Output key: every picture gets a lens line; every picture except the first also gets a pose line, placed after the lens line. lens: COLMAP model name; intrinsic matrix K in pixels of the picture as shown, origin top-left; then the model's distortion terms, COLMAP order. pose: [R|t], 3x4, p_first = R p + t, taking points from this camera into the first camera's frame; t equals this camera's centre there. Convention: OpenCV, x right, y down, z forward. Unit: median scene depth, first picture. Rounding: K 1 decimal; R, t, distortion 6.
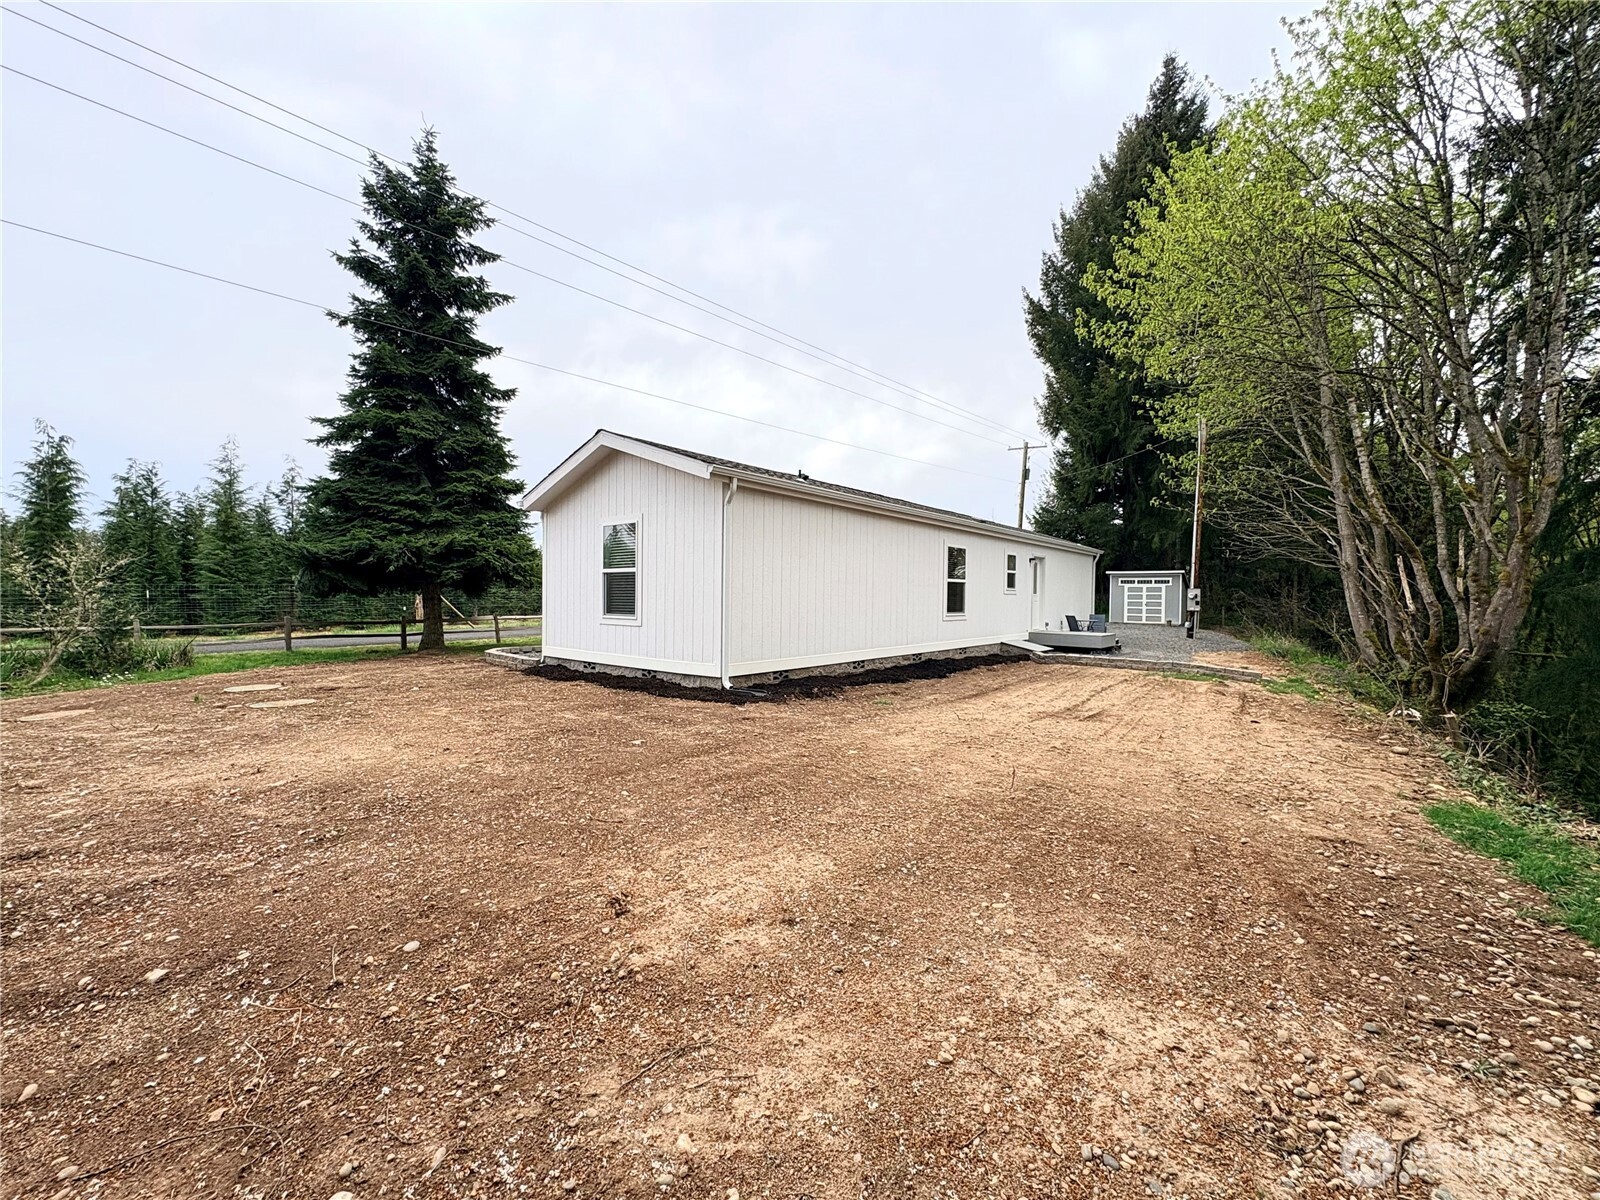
lens RADIAL K [[639.3, 0, 798.5], [0, 639.3, 599.9], [0, 0, 1]] dist [0.000248, -0.000048]
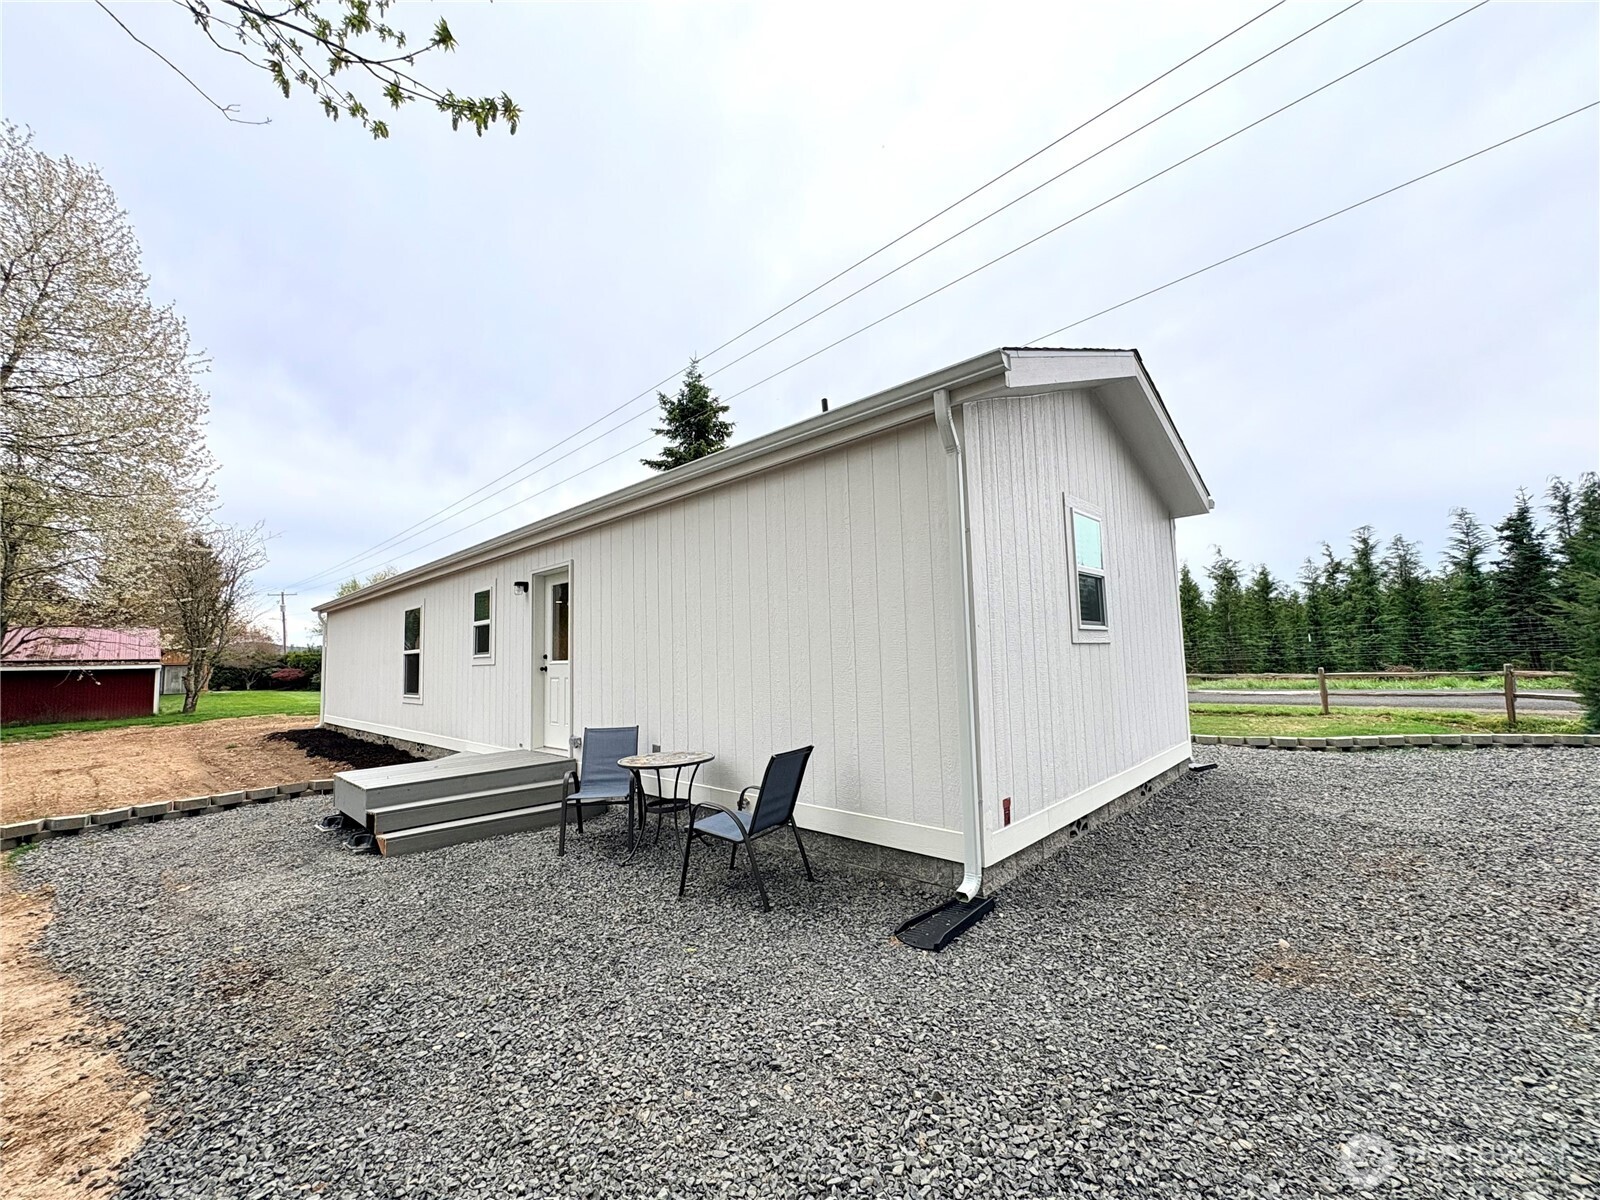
lens RADIAL K [[639.3, 0, 803.2], [0, 639.3, 605.3], [0, 0, 1]] dist [0.000248, -0.000048]
pose [[-0.070514, -0.091855, -0.993273, 0.969004], [0.025952, 0.995245, -0.093880, -0.001280], [0.997173, -0.032398, -0.067795, 1.498775]]
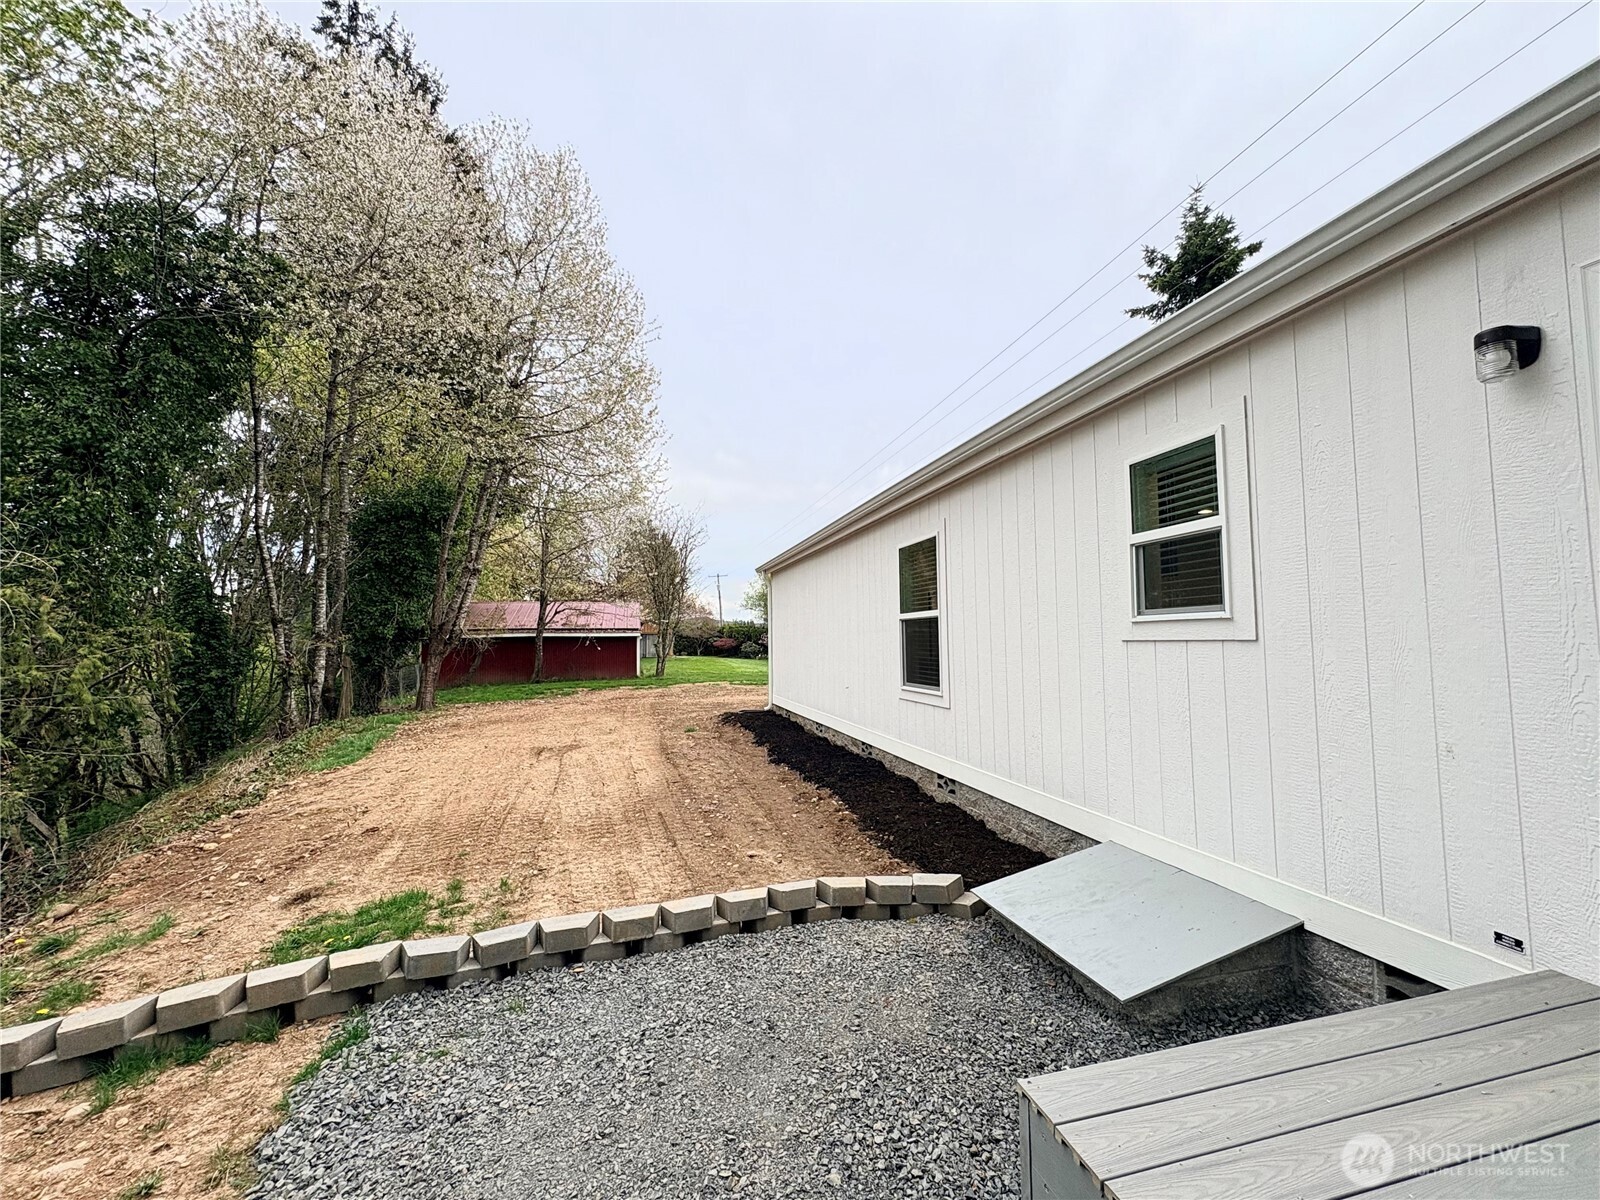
lens RADIAL K [[639.3, 0, 805.9], [0, 639.3, 607.5], [0, 0, 1]] dist [0.000248, -0.000048]
pose [[-0.576926, -0.047798, -0.815397, 0.649882], [0.002561, 0.998176, -0.060324, -0.008208], [0.816792, -0.036891, -0.575751, 1.173644]]
